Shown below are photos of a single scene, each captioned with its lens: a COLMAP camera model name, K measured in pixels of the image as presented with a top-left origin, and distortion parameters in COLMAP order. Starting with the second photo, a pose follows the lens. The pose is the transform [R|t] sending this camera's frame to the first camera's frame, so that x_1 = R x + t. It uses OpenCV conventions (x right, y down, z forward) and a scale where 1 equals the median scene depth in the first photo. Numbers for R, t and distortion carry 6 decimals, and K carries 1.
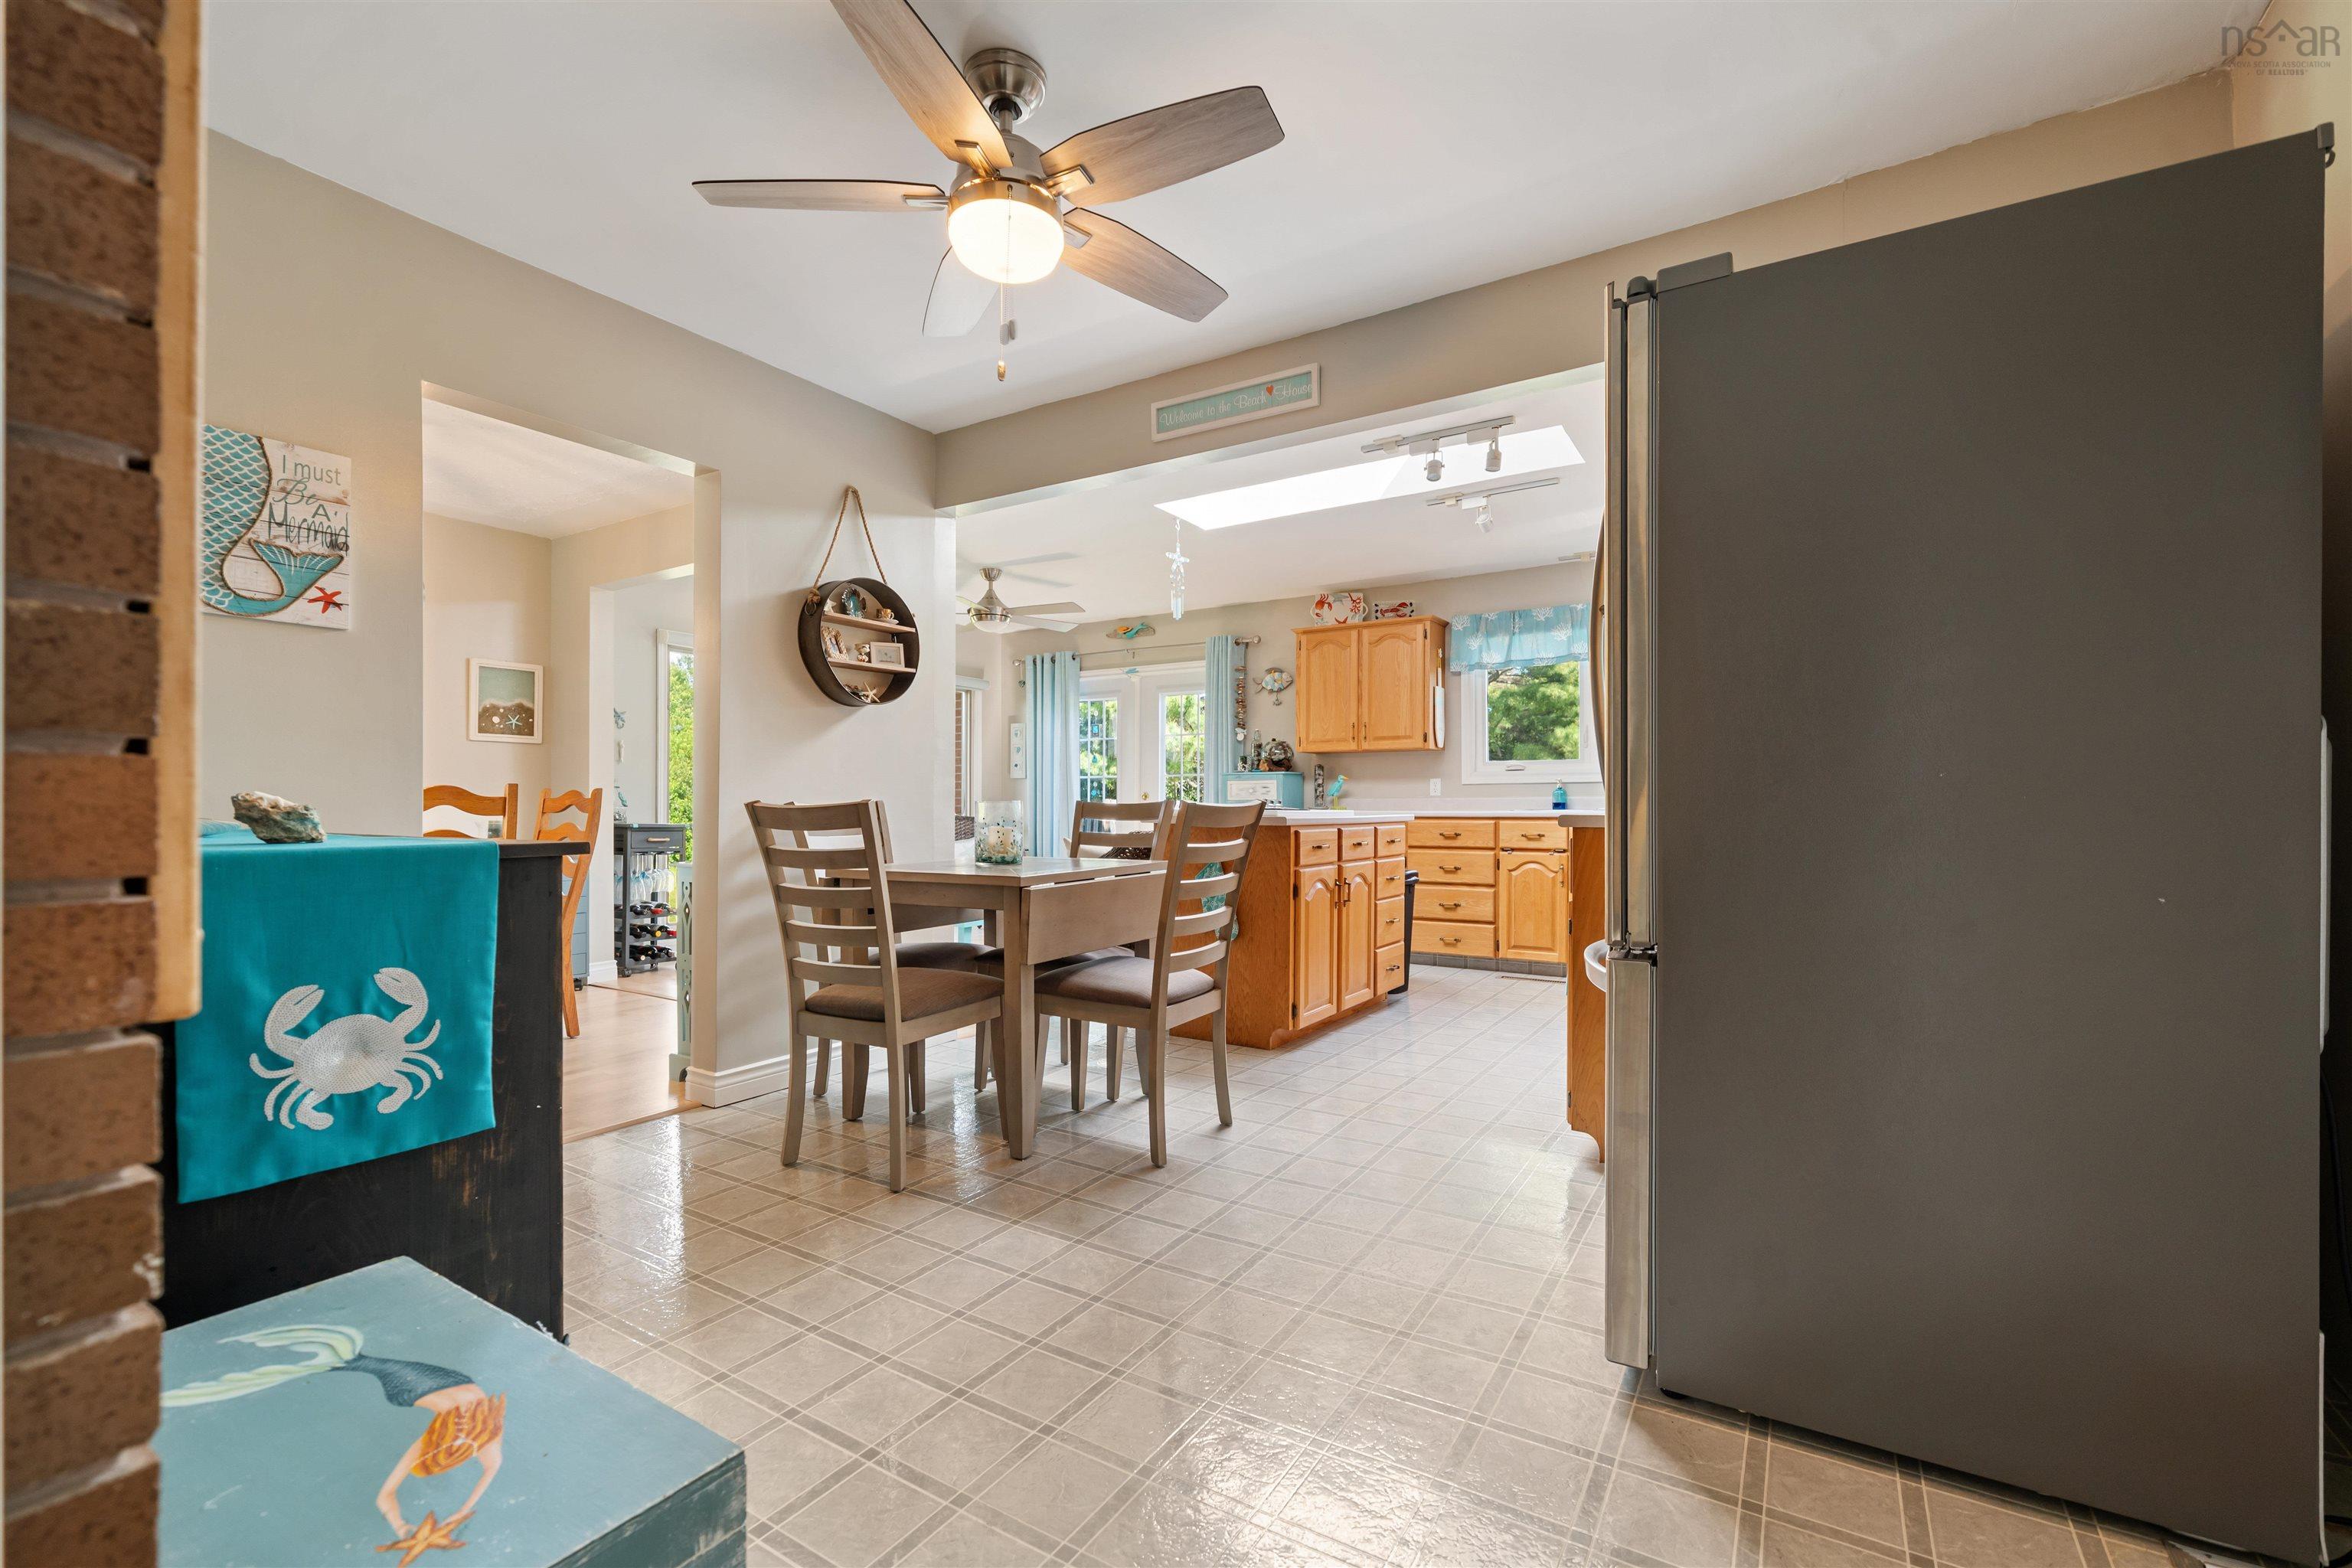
lens RADIAL K [[997.4, 0, 1175.8], [0, 997.4, 855.7], [0, 0, 1]] dist [-0.000064, 0.000125]
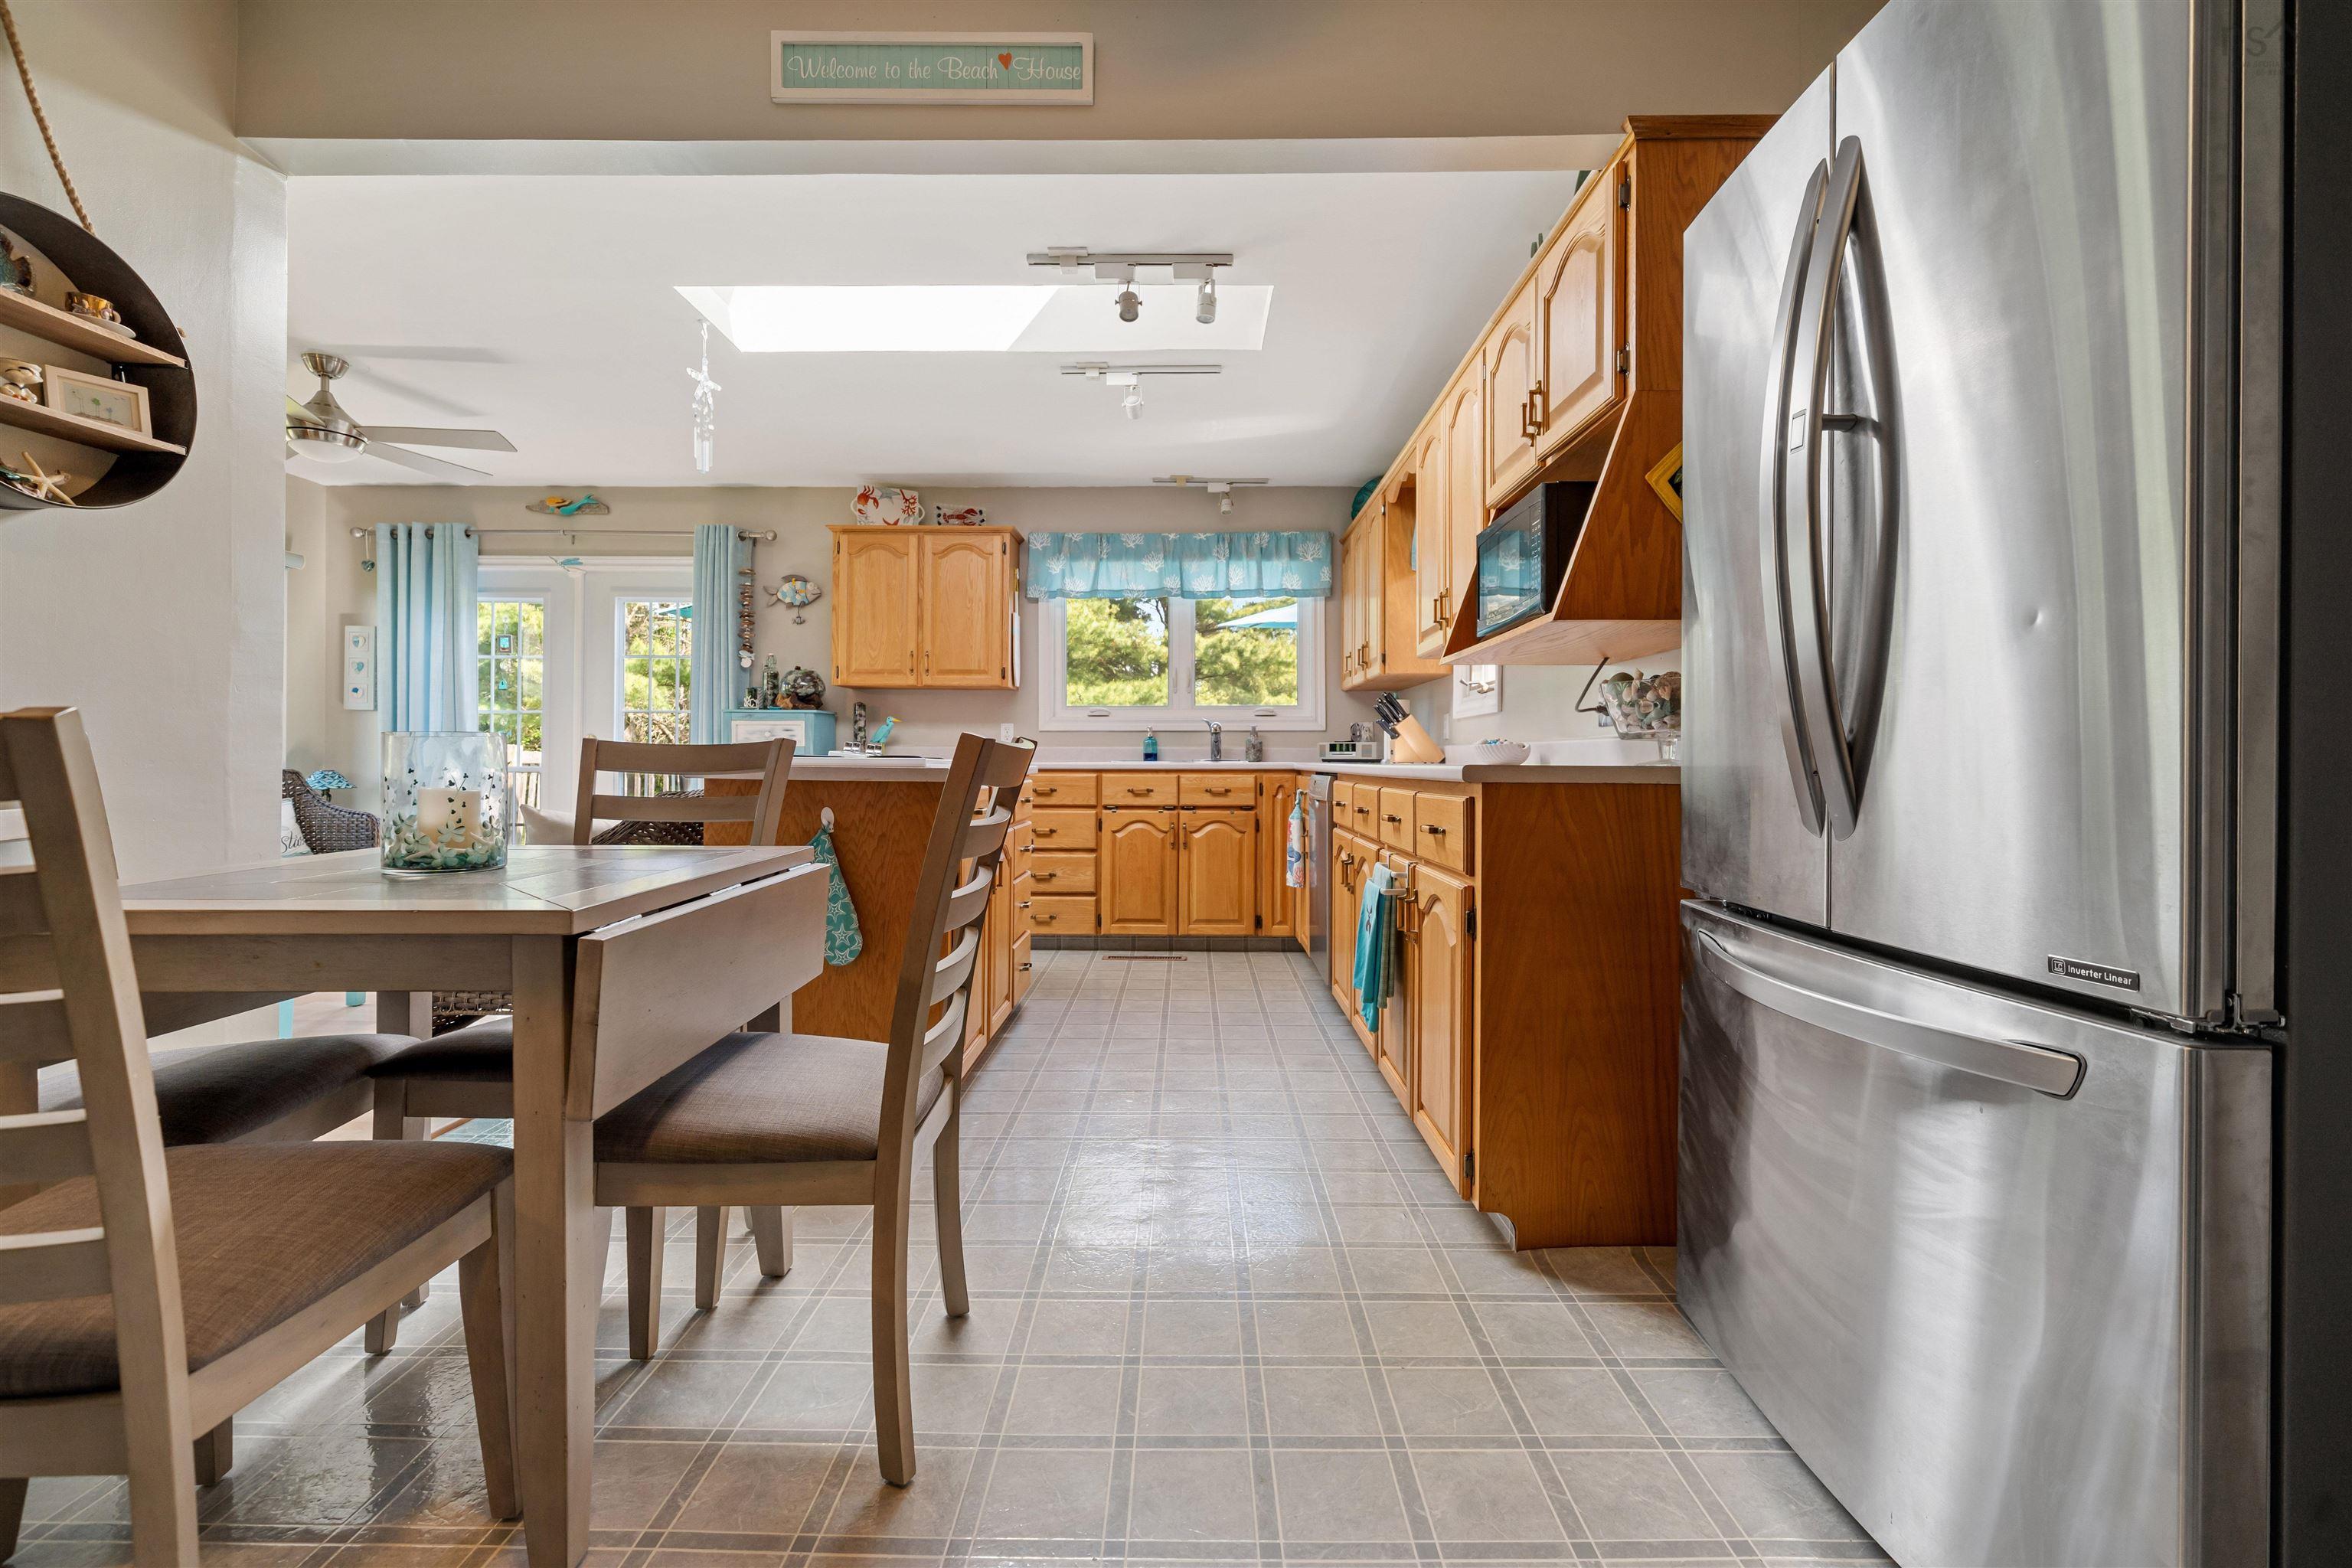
lens RADIAL K [[1007.4, 0, 1176.0], [0, 1007.4, 784.0], [0, 0, 1]] dist [-0.001104, 0.000597]
pose [[0.850230, -0.007269, 0.526361, -0.070791], [0.020072, 0.999625, -0.018618, -0.008432], [-0.526029, 0.026394, 0.850057, 0.221143]]
